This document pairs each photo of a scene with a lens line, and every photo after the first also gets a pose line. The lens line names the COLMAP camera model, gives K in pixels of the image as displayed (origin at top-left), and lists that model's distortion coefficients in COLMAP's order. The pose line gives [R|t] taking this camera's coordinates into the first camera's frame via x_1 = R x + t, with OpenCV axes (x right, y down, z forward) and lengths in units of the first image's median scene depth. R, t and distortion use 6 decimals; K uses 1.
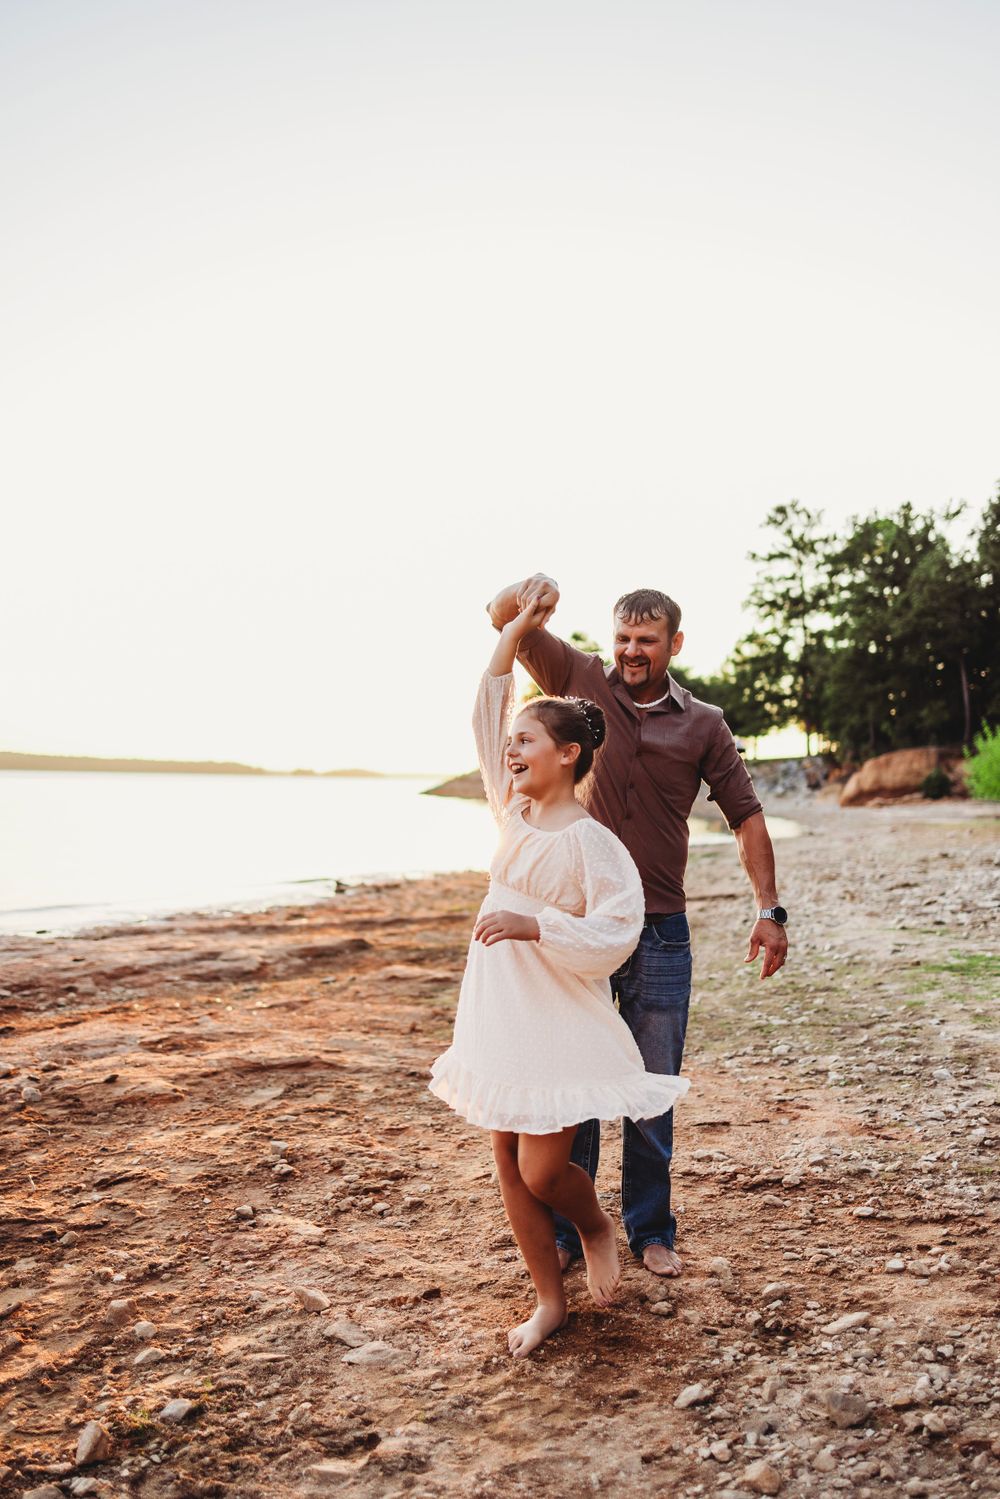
lens RADIAL K [[1482.9, 0, 500.0], [0, 1482.9, 749.5], [0, 0, 1]] dist [0.002214, 0.022087]
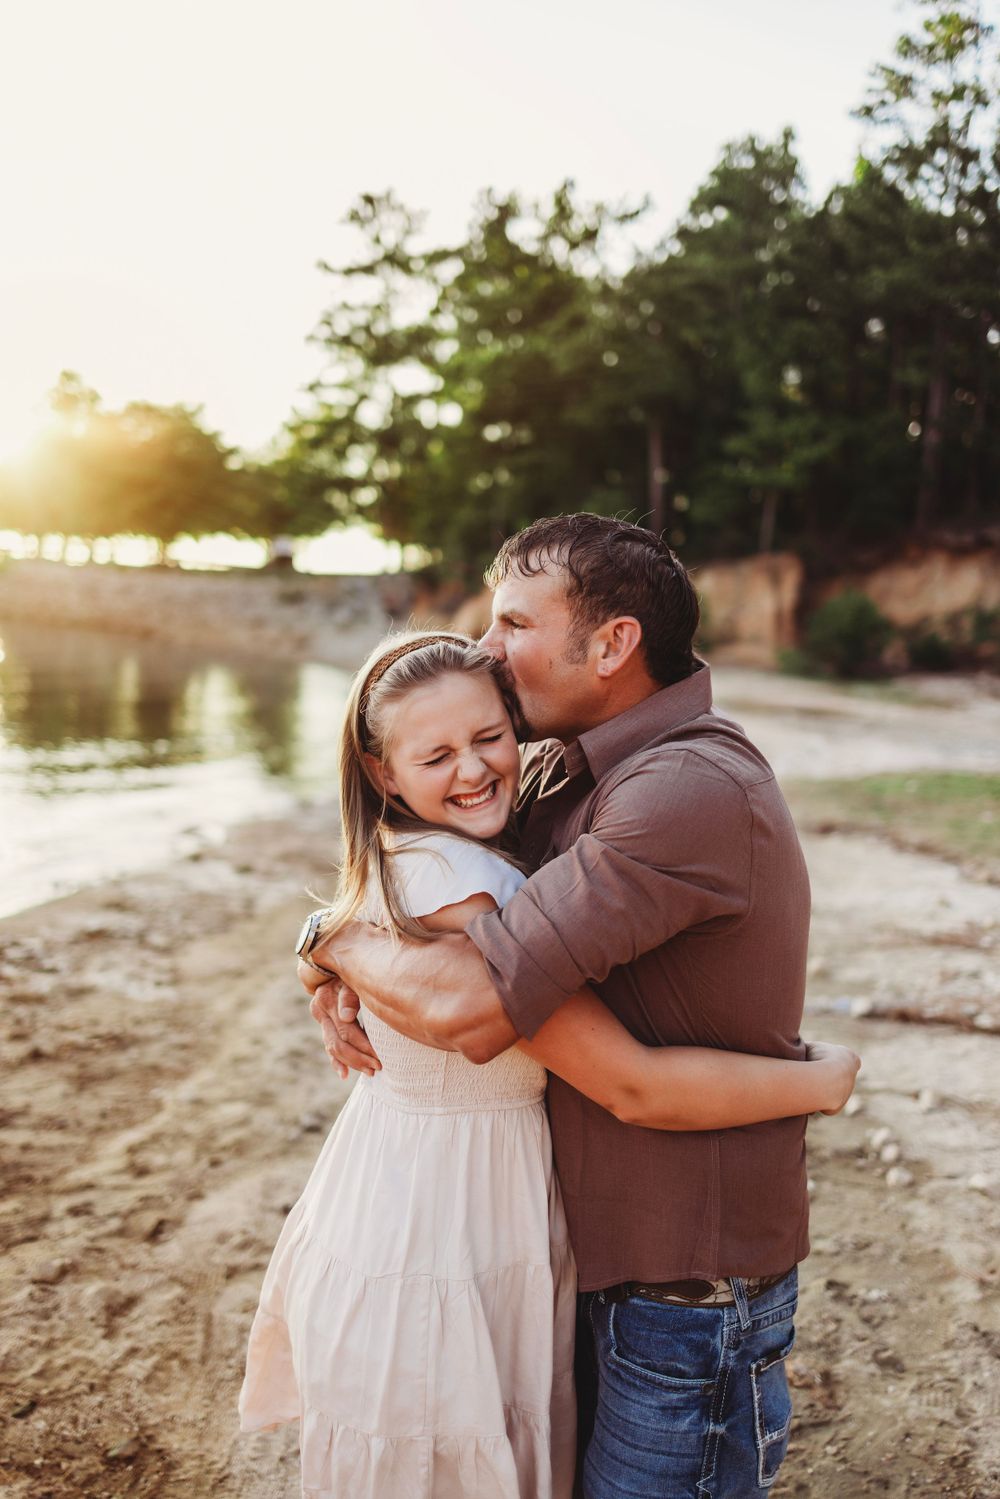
lens RADIAL K [[1416.3, 0, 500.0], [0, 1416.3, 749.5], [0, 0, 1]] dist [0.013536, 0.009338]
pose [[0.951816, 0.040145, 0.304030, 0.923472], [-0.078811, 0.990119, 0.115992, 0.092736], [-0.296370, -0.134364, 0.945575, 5.216411]]
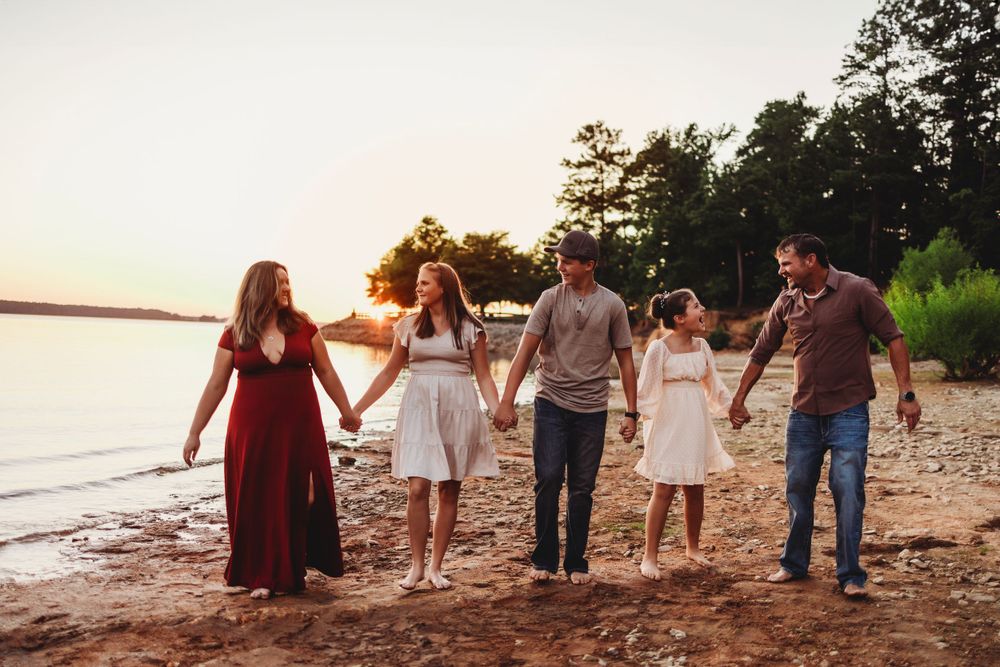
lens RADIAL K [[995.6, 0, 497.7], [0, 995.6, 393.0], [0, 0, 1]] dist [-0.001864, 0.005614]
pose [[0.988214, 0.017355, 0.152095, -0.358154], [-0.030116, 0.996177, 0.082004, 0.052255], [-0.150090, -0.085618, 0.984958, 1.756802]]
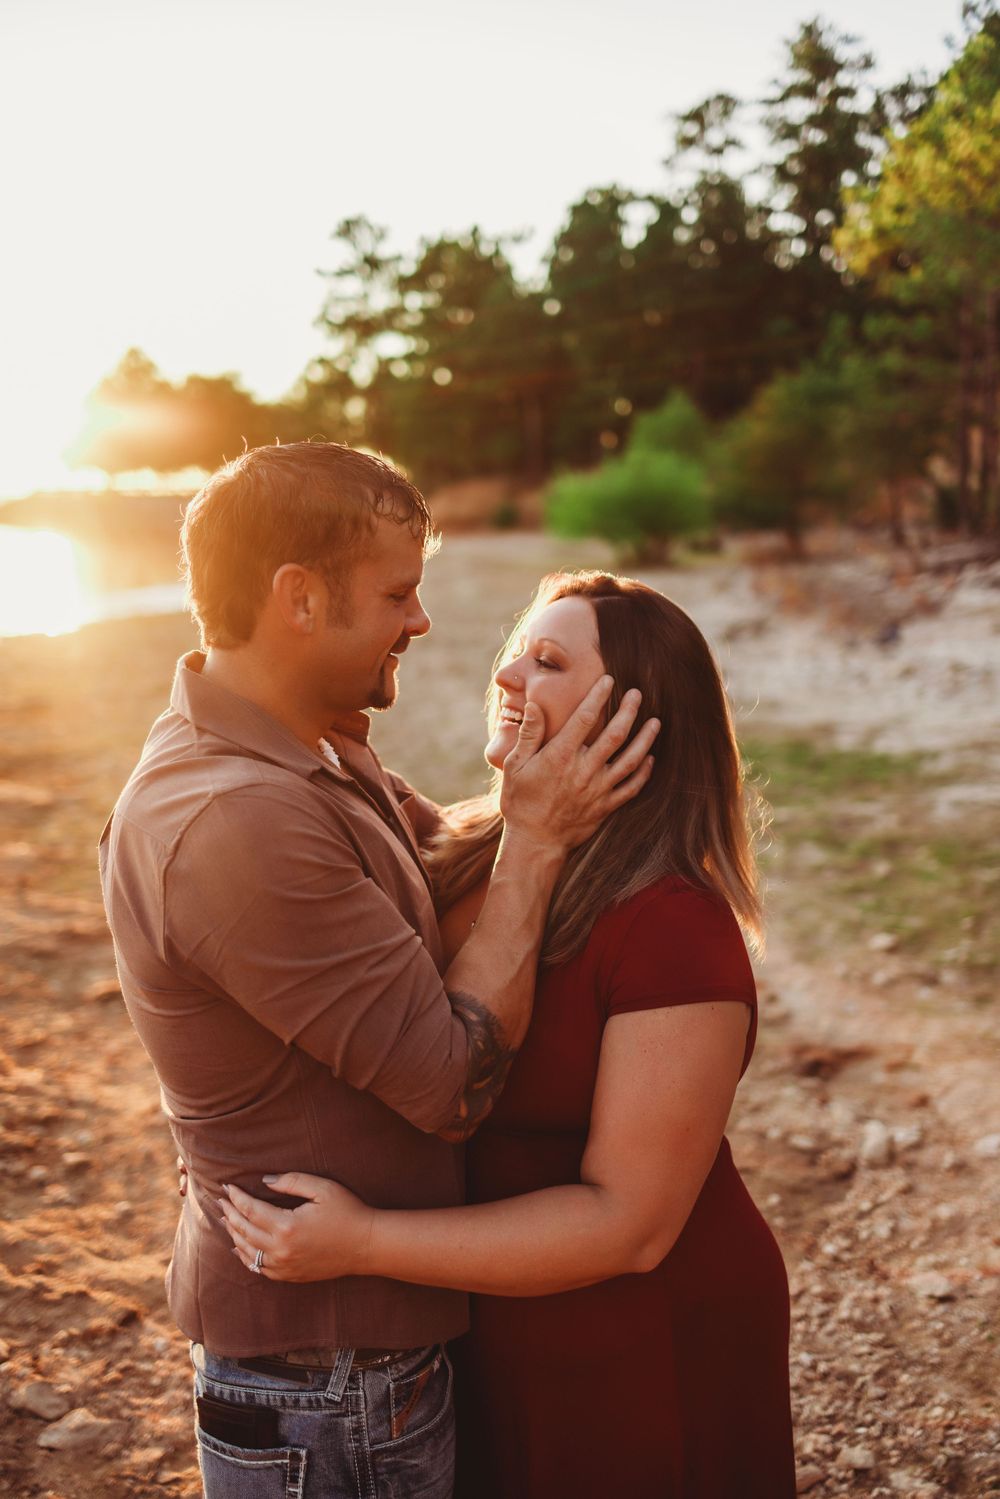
lens RADIAL K [[1492.4, 0, 500.0], [0, 1492.4, 749.5], [0, 0, 1]] dist [-0.001864, 0.005614]
pose [[0.958731, -0.048441, 0.280156, -0.038128], [-0.003705, 0.983167, 0.182674, -0.069705], [-0.284289, -0.176173, 0.942413, 0.099339]]
